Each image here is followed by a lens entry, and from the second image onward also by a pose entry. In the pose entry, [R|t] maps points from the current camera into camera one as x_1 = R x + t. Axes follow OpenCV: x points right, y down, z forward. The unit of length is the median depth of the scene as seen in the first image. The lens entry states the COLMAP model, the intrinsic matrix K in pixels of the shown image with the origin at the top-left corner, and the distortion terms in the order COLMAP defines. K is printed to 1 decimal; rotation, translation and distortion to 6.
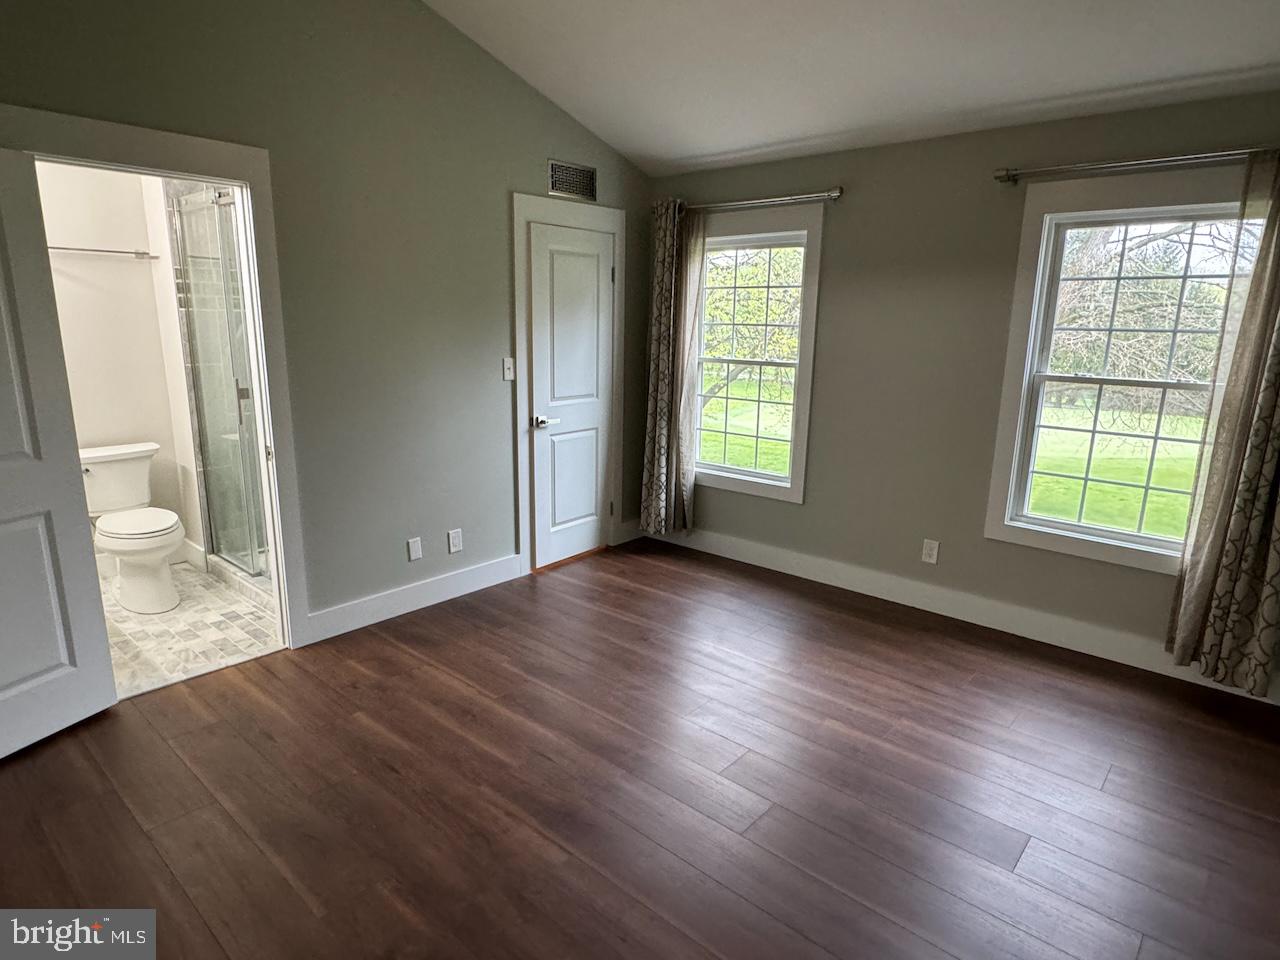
lens RADIAL K [[730.7, 0, 640.0], [0, 730.7, 480.0], [0, 0, 1]] dist [0.001919, -0.000686]
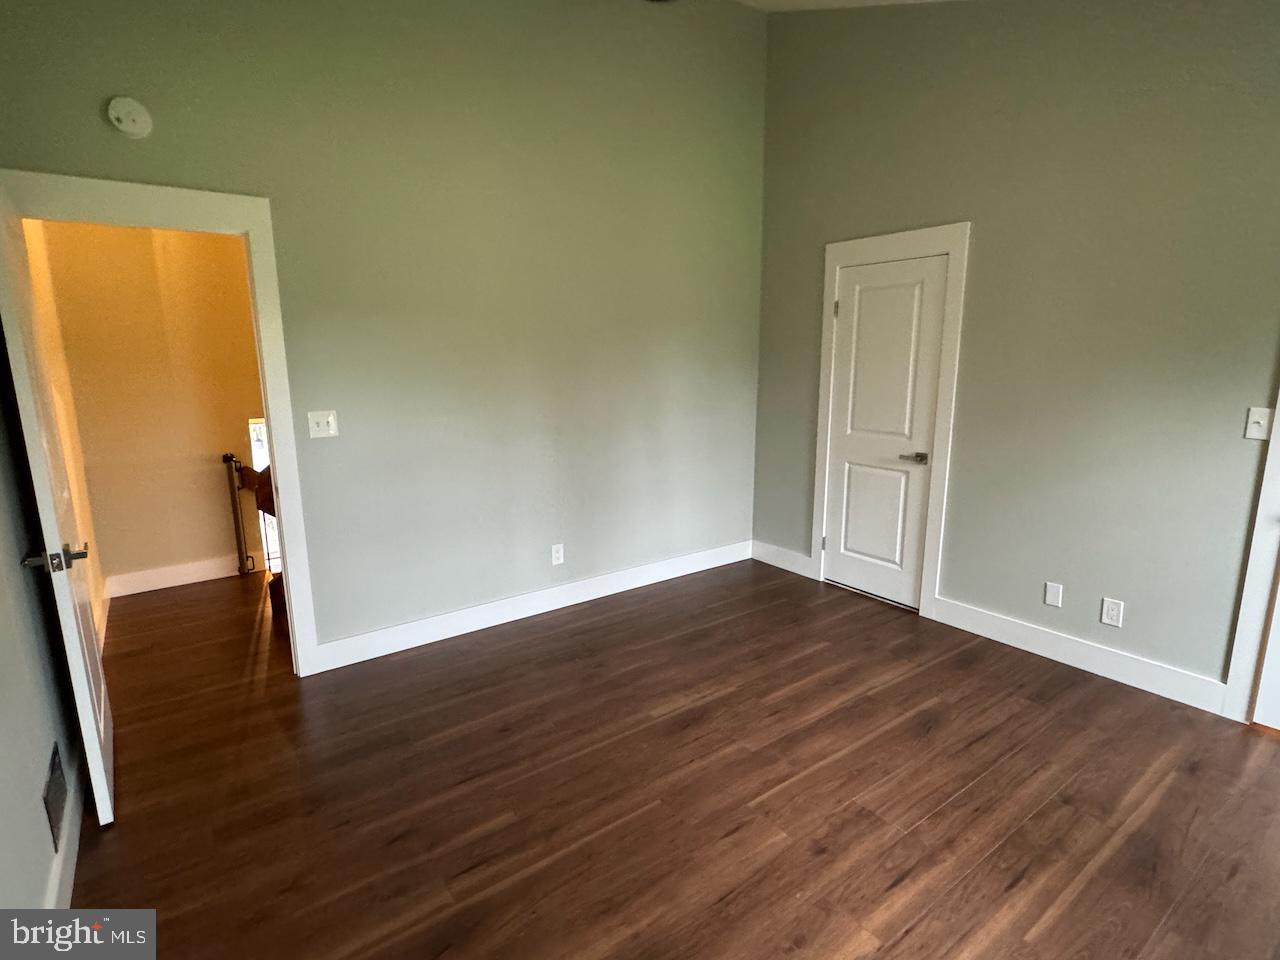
lens RADIAL K [[685.1, 0, 640.0], [0, 685.1, 480.0], [0, 0, 1]] dist [-0.000456, 0.000091]
pose [[-0.196367, 0.171045, -0.965497, 0.697913], [-0.219715, 0.951953, 0.213332, -0.131167], [0.955597, 0.254025, -0.149351, 0.646850]]
